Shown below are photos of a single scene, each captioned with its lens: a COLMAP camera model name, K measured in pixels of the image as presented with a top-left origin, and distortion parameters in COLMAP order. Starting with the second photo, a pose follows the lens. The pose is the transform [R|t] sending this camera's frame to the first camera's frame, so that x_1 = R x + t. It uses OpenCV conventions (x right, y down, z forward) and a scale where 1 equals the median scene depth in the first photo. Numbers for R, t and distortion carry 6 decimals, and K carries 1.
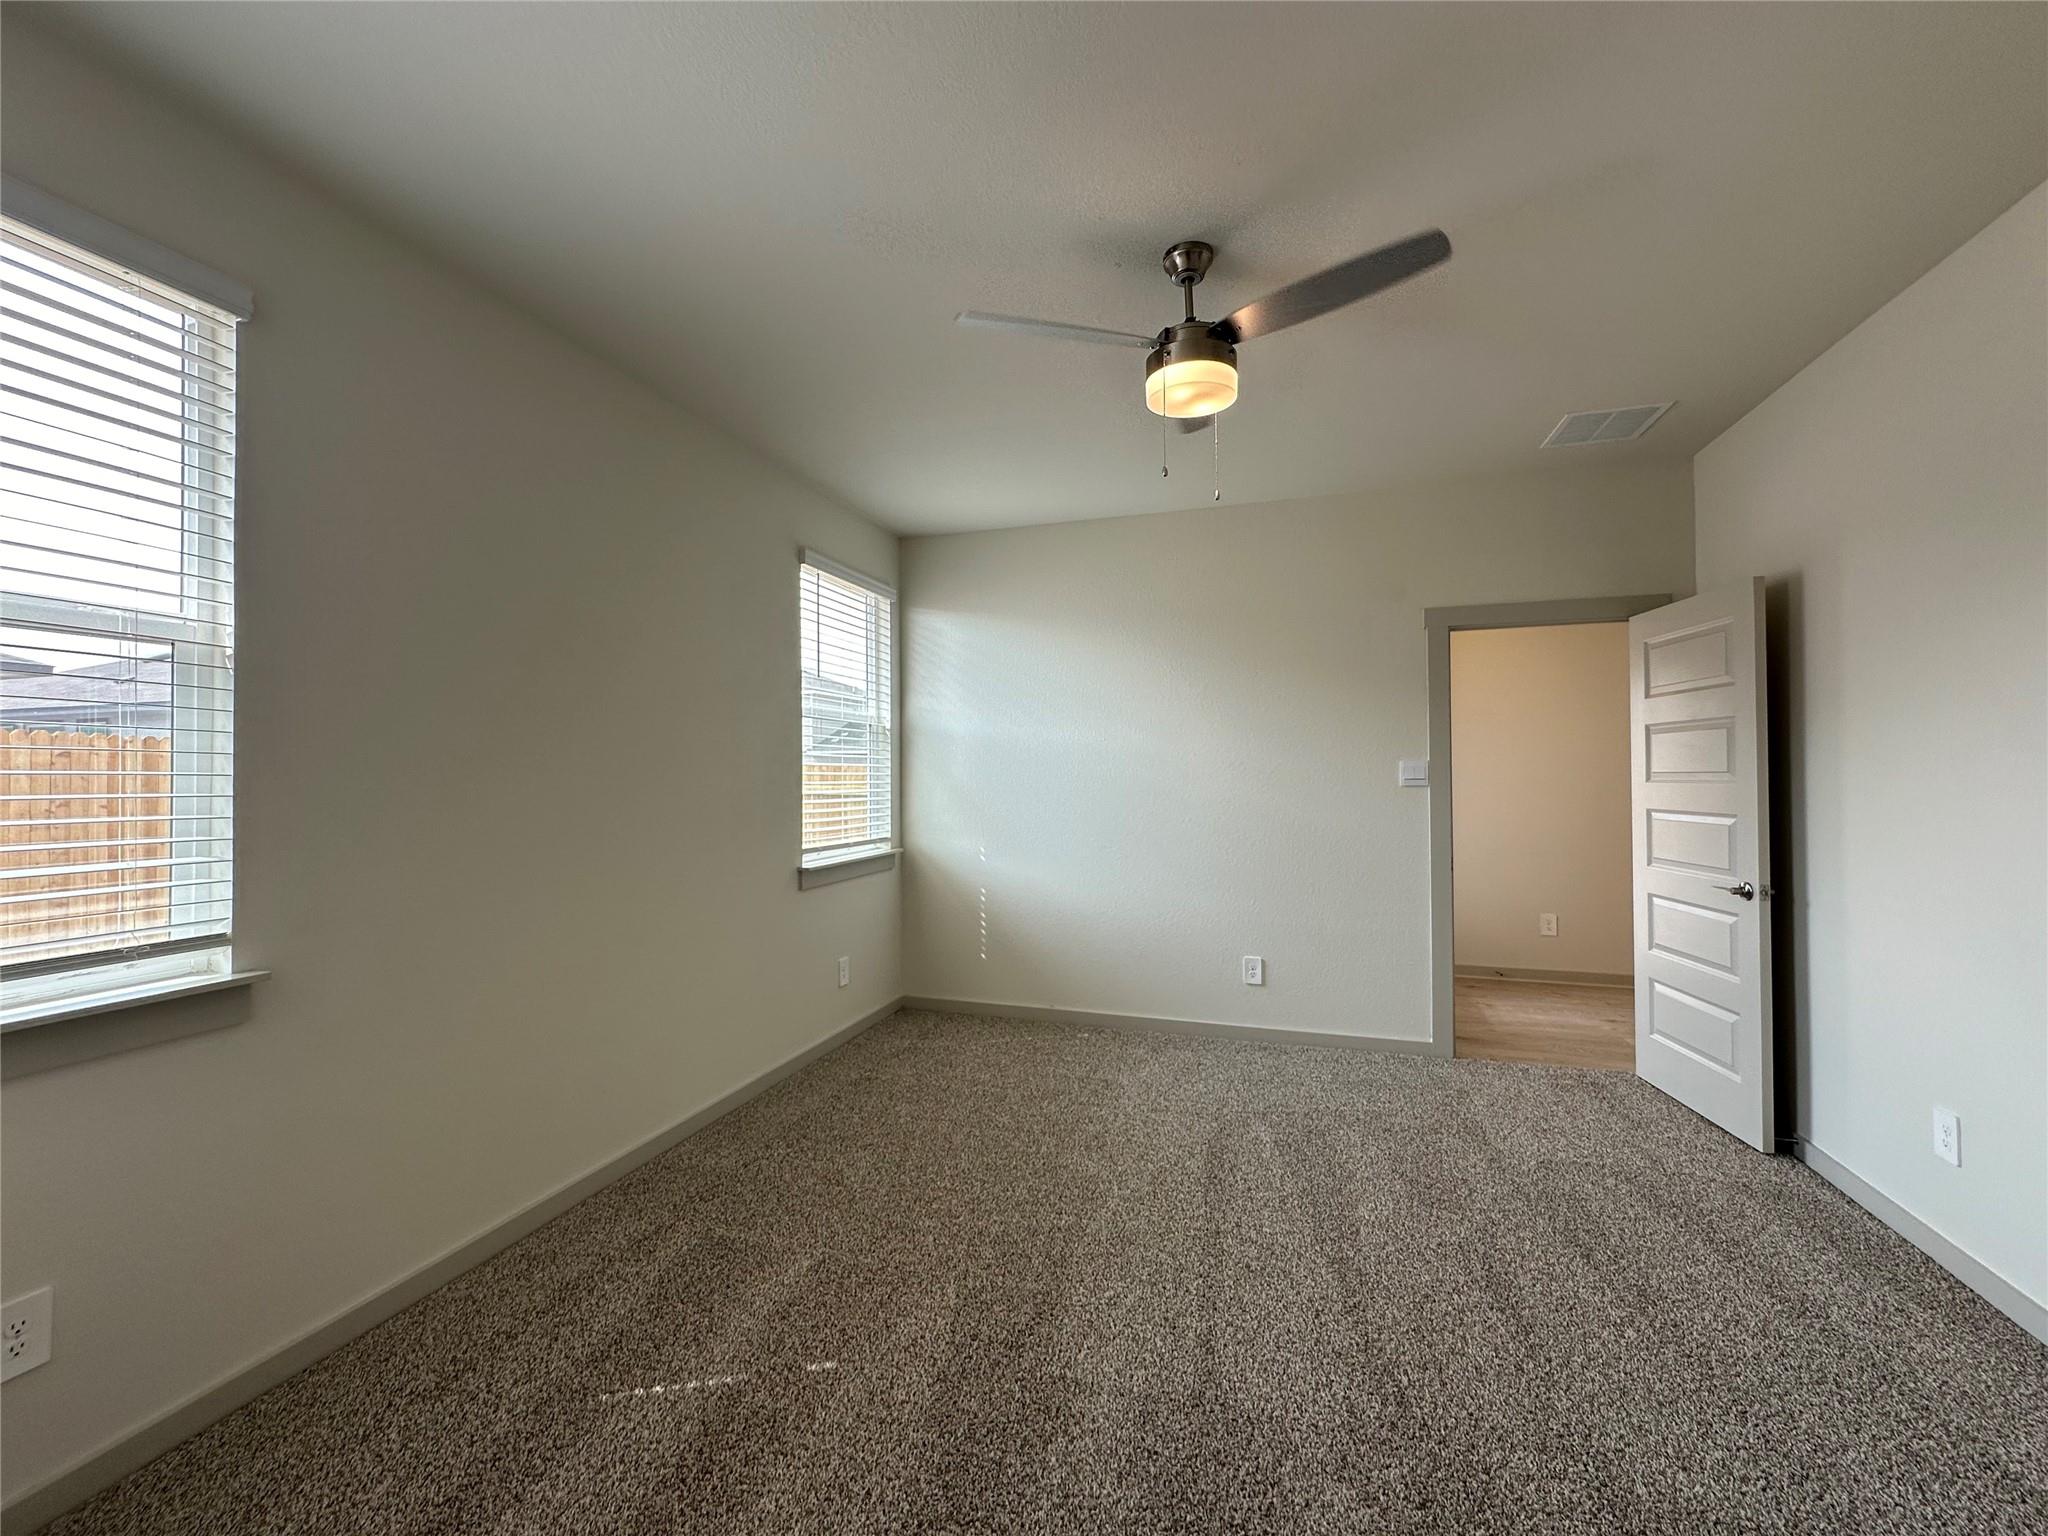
lens RADIAL K [[809.5, 0, 1021.6], [0, 809.5, 775.7], [0, 0, 1]] dist [-0.003147, 0.000811]
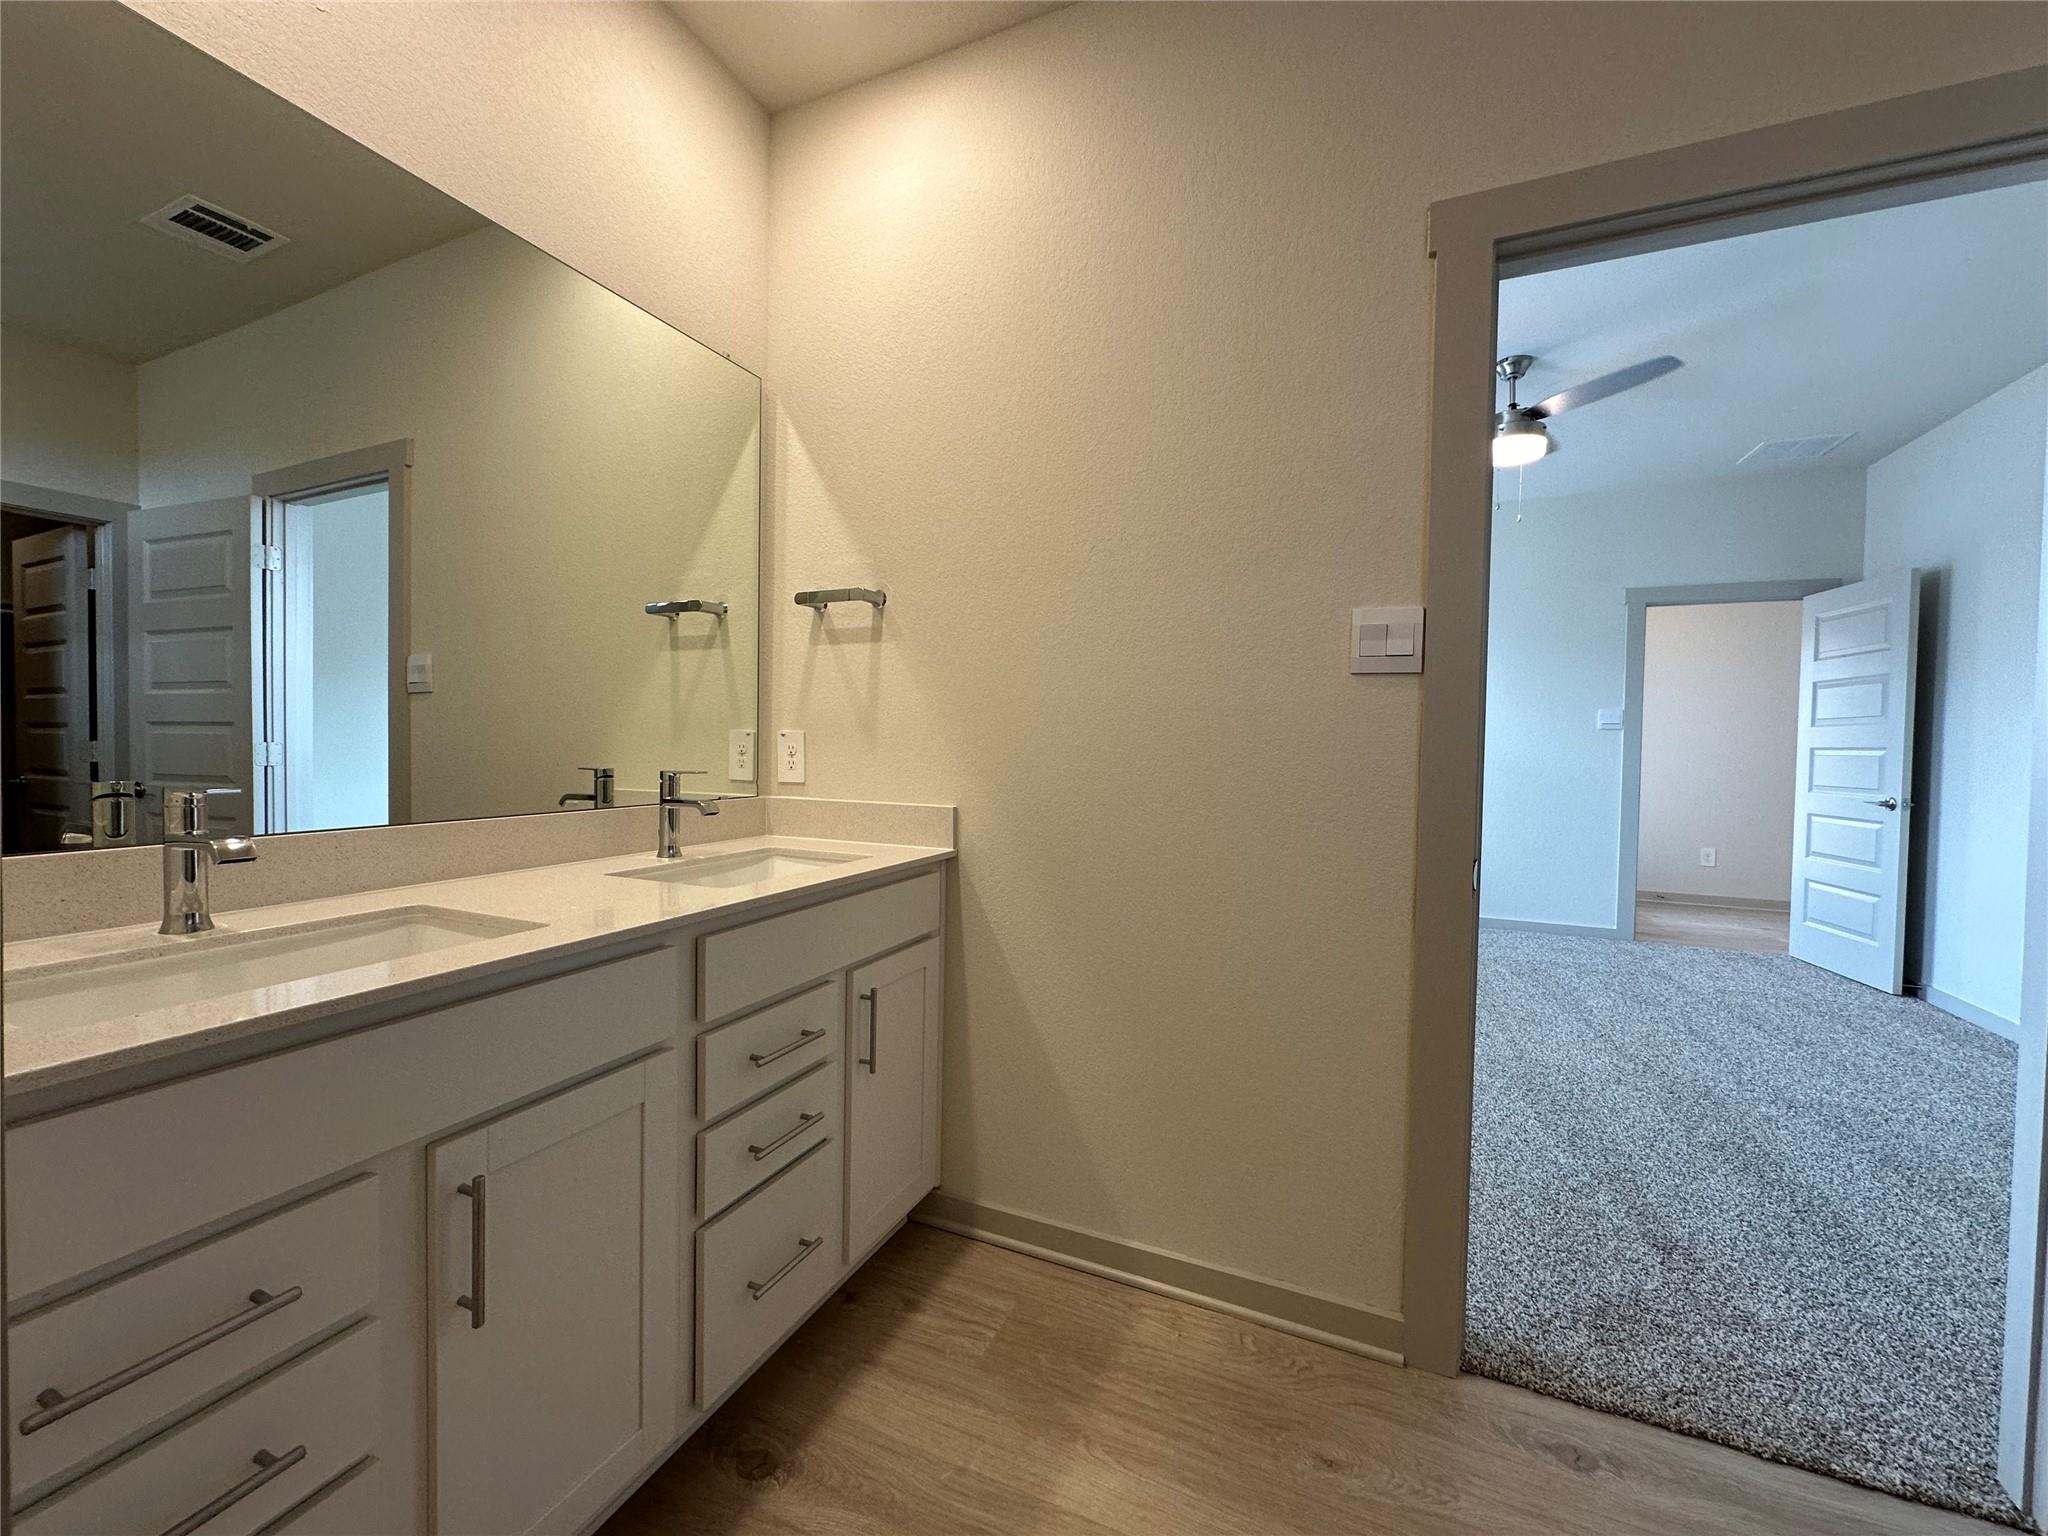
lens RADIAL K [[809.5, 0, 1019.6], [0, 809.5, 772.3], [0, 0, 1]] dist [-0.003147, 0.000811]
pose [[0.994513, 0.026510, -0.101201, -0.377032], [-0.023068, 0.999120, 0.035033, 0.070310], [0.102040, -0.032506, 0.994249, -0.443082]]
